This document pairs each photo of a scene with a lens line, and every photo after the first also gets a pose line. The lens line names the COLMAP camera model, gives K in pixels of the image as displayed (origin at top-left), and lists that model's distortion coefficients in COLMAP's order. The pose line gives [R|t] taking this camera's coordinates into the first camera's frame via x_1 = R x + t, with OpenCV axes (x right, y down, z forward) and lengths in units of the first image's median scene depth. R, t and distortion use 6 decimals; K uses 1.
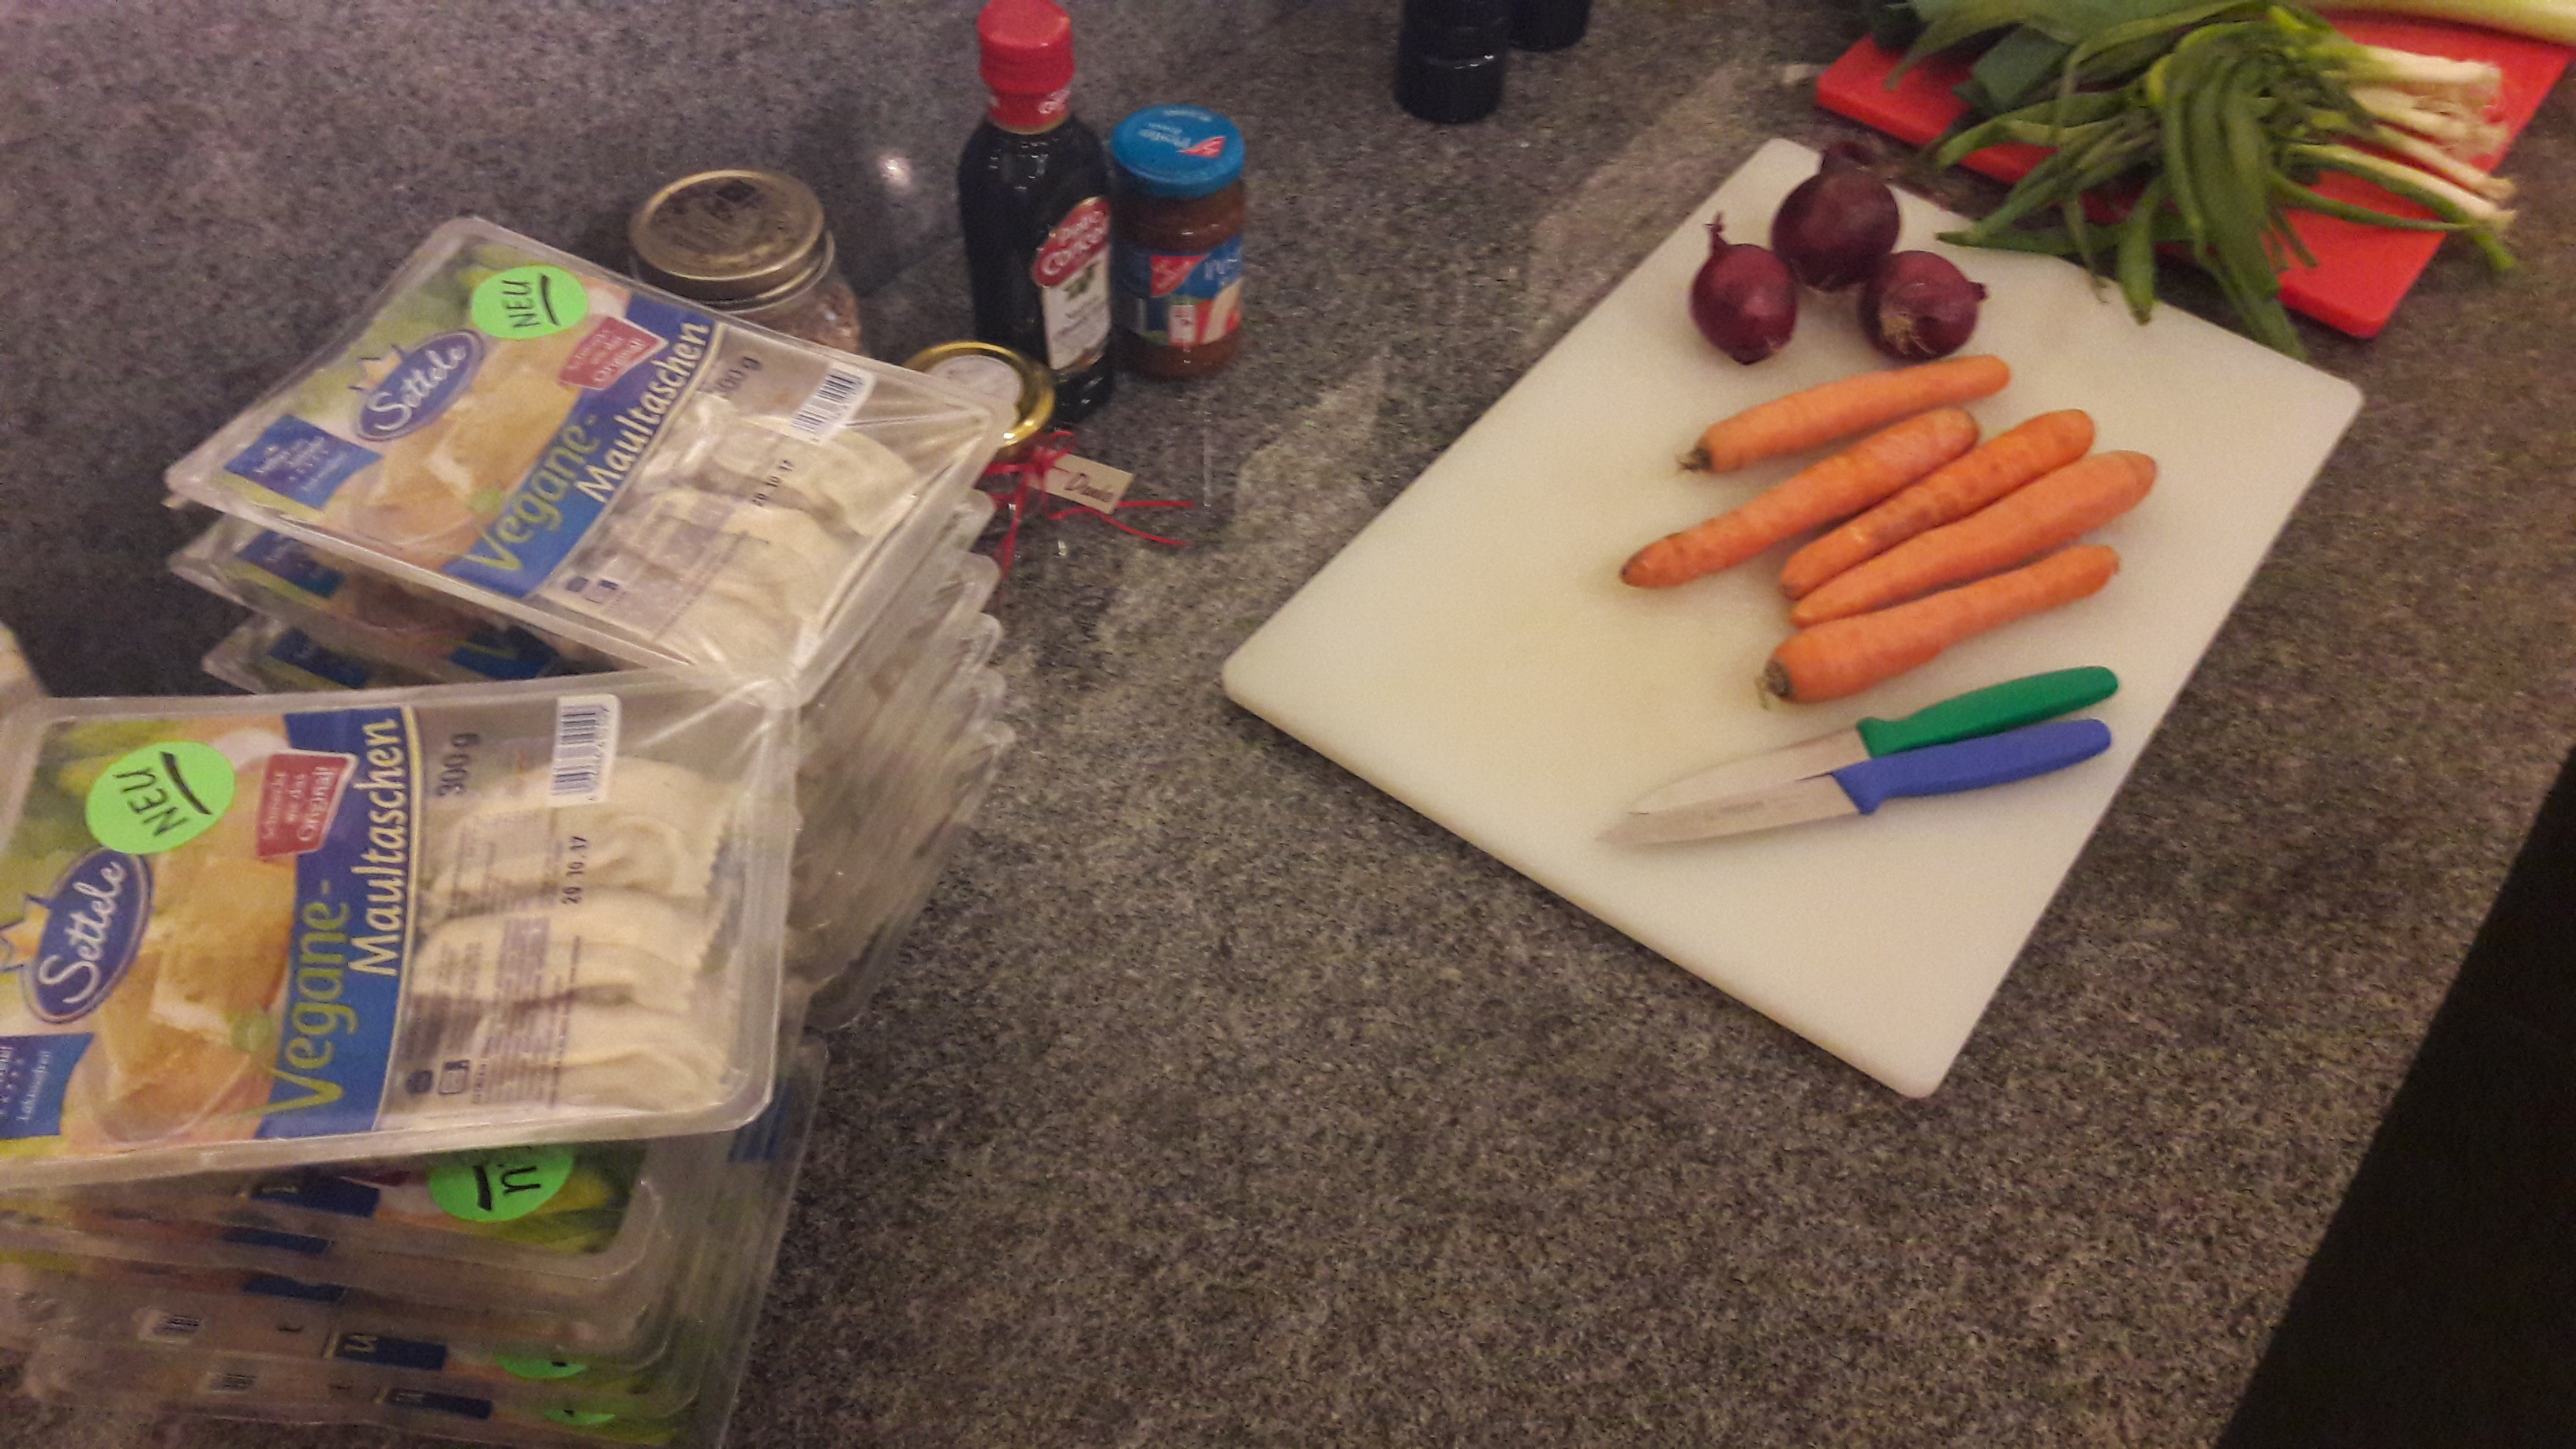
lens RADIAL K [[2164.6, 0, 1283.1], [0, 2164.6, 724.4], [0, 0, 1]] dist [-0.009693, 0.028483]
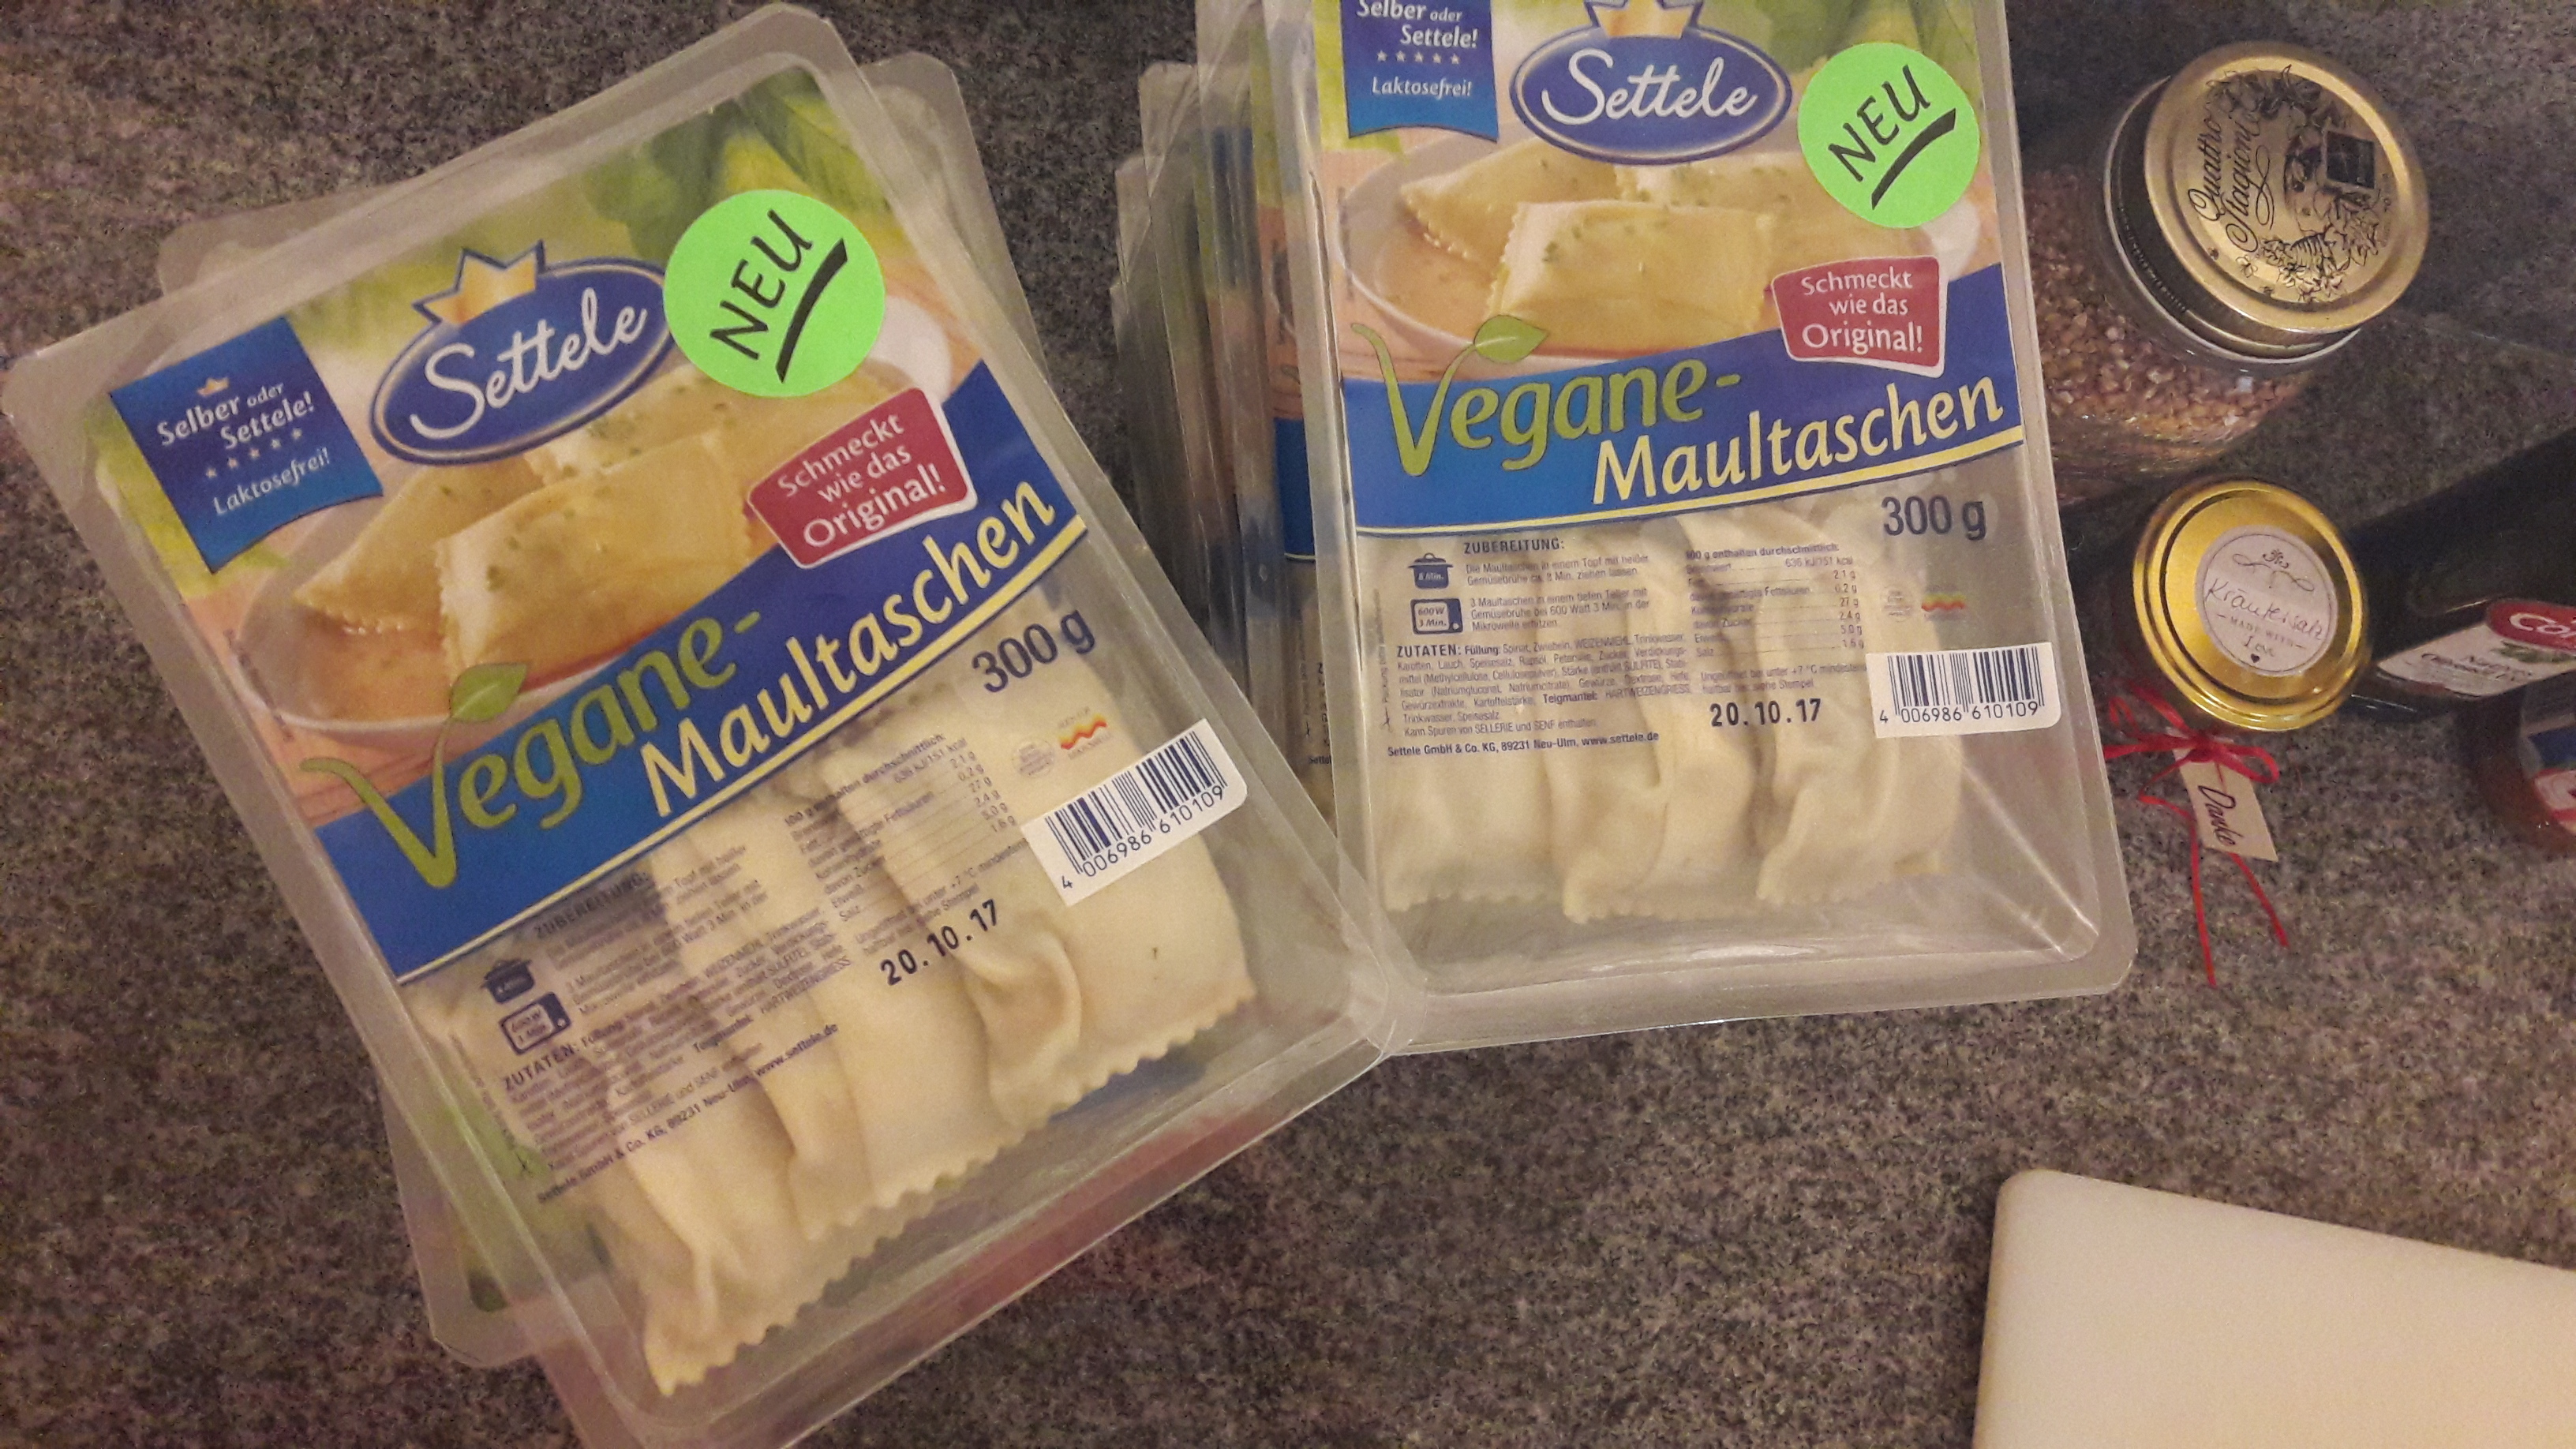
lens RADIAL K [[2340.6, 0, 1297.2], [0, 2340.6, 731.6], [0, 0, 1]] dist [0.051543, -0.030763]
pose [[0.448350, 0.885296, -0.123425, -0.244157], [-0.787699, 0.456585, 0.413594, -0.320507], [0.422507, -0.088214, 0.902057, 0.416468]]
